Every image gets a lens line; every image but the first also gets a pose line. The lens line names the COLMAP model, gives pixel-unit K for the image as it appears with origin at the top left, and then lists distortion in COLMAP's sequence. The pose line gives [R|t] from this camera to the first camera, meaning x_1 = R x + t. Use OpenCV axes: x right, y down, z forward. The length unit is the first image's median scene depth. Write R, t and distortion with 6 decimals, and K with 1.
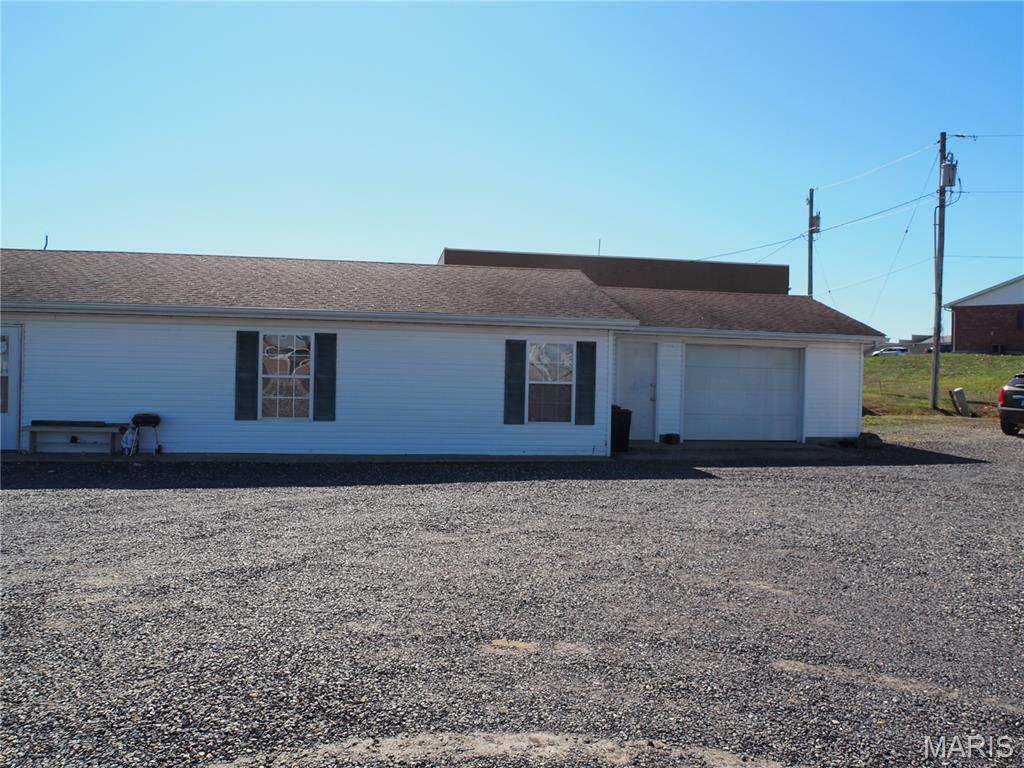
lens RADIAL K [[831.0, 0, 512.0], [0, 831.0, 384.0], [0, 0, 1]] dist [-0.067187, 0.030531]
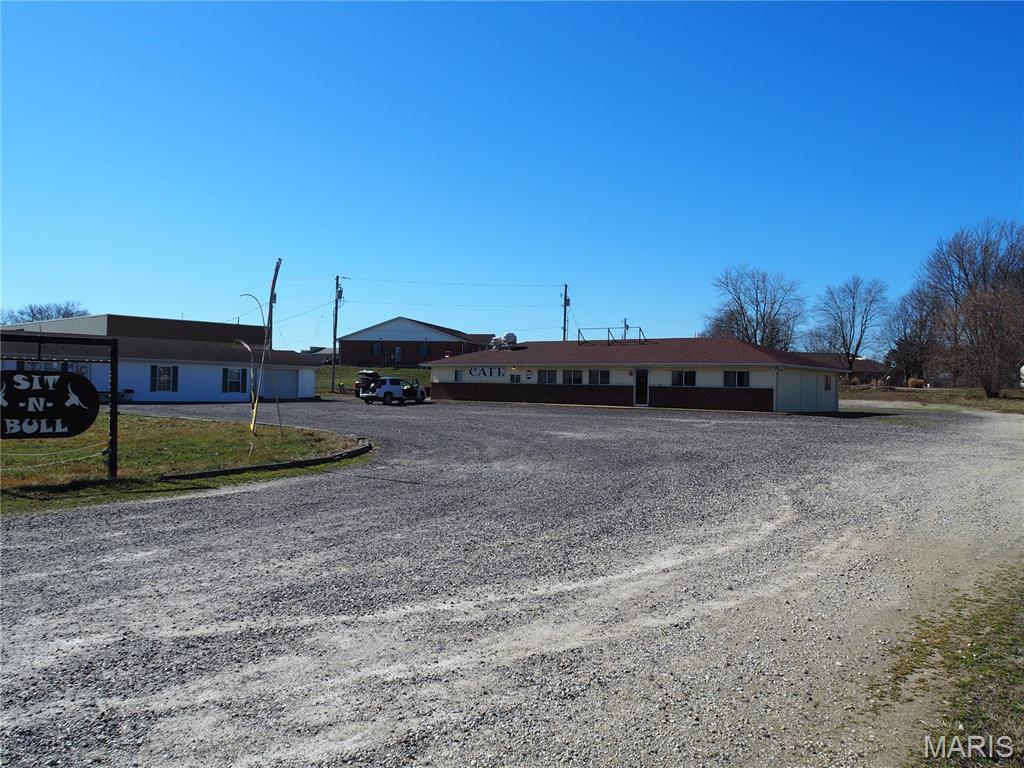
lens RADIAL K [[831.0, 0, 512.0], [0, 831.0, 384.0], [0, 0, 1]] dist [-0.067187, 0.030531]
pose [[0.766932, -0.004421, 0.641714, -2.919694], [0.008746, 0.999955, -0.003564, 0.080371], [-0.641669, 0.008346, 0.766936, -5.451019]]
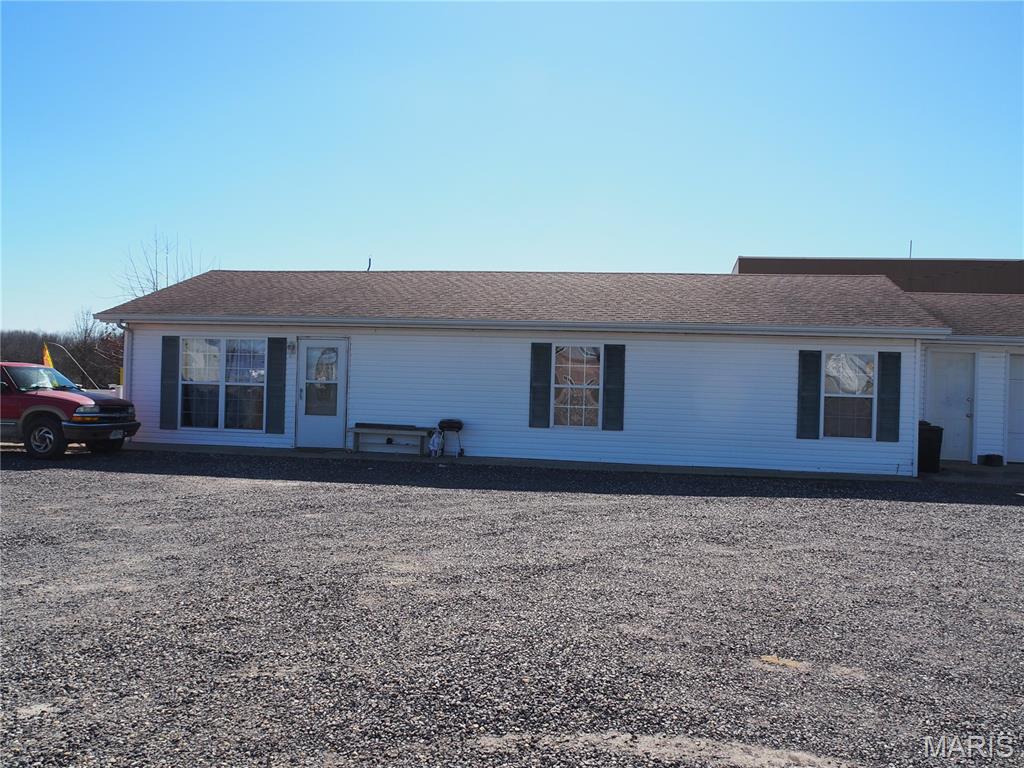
lens RADIAL K [[831.0, 0, 512.0], [0, 831.0, 384.0], [0, 0, 1]] dist [-0.067187, 0.030531]
pose [[0.939546, 0.008970, -0.342305, 0.015684], [-0.013523, 0.999849, -0.010916, 0.001093], [0.342155, 0.014885, 0.939526, -0.013294]]
